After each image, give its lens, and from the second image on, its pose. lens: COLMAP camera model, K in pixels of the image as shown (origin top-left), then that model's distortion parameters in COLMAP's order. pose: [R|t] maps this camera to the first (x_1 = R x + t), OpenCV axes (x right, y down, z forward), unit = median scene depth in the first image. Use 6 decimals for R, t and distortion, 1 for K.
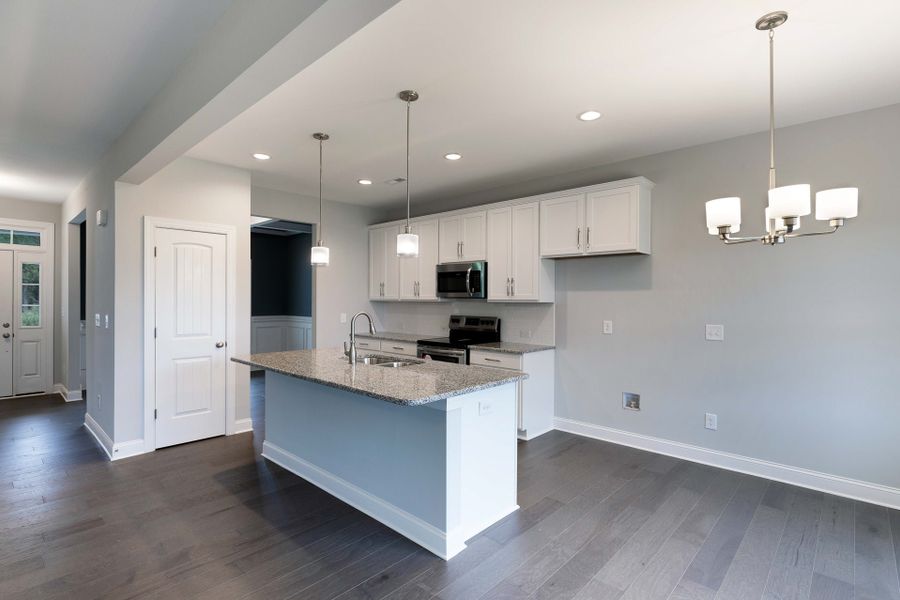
lens RADIAL K [[436.8, 0, 448.9], [0, 436.8, 296.3], [0, 0, 1]] dist [0.001253, 0.000020]
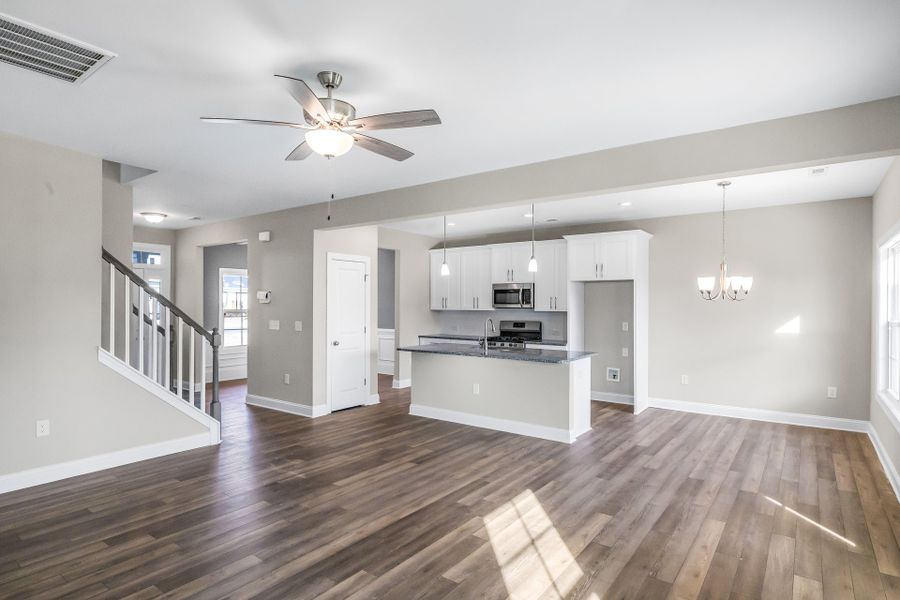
lens RADIAL K [[440.3, 0, 448.7], [0, 440.3, 305.0], [0, 0, 1]] dist [0.000150, 0.000034]
pose [[0.989984, 0.000977, 0.141177, -0.391581], [-0.000355, 0.999990, -0.004429, -0.000145], [-0.141180, 0.004334, 0.989974, -0.400747]]
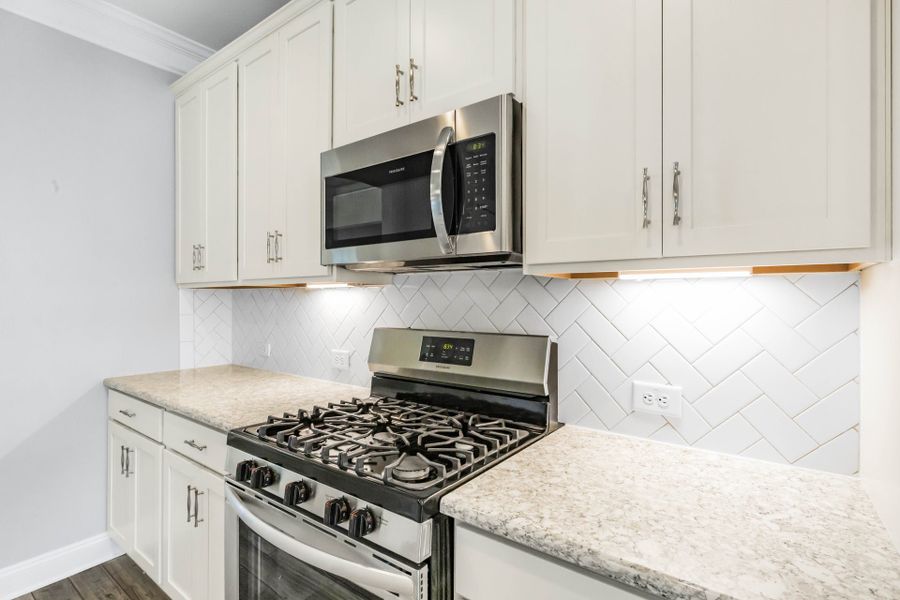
lens RADIAL K [[403.9, 0, 449.4], [0, 403.9, 305.4], [0, 0, 1]] dist [0.001825, 0.000200]
pose [[0.990026, 0.000588, 0.140885, 0.018909], [-0.001804, 0.999962, 0.008501, 0.027366], [-0.140875, -0.008671, 0.989989, 0.769548]]
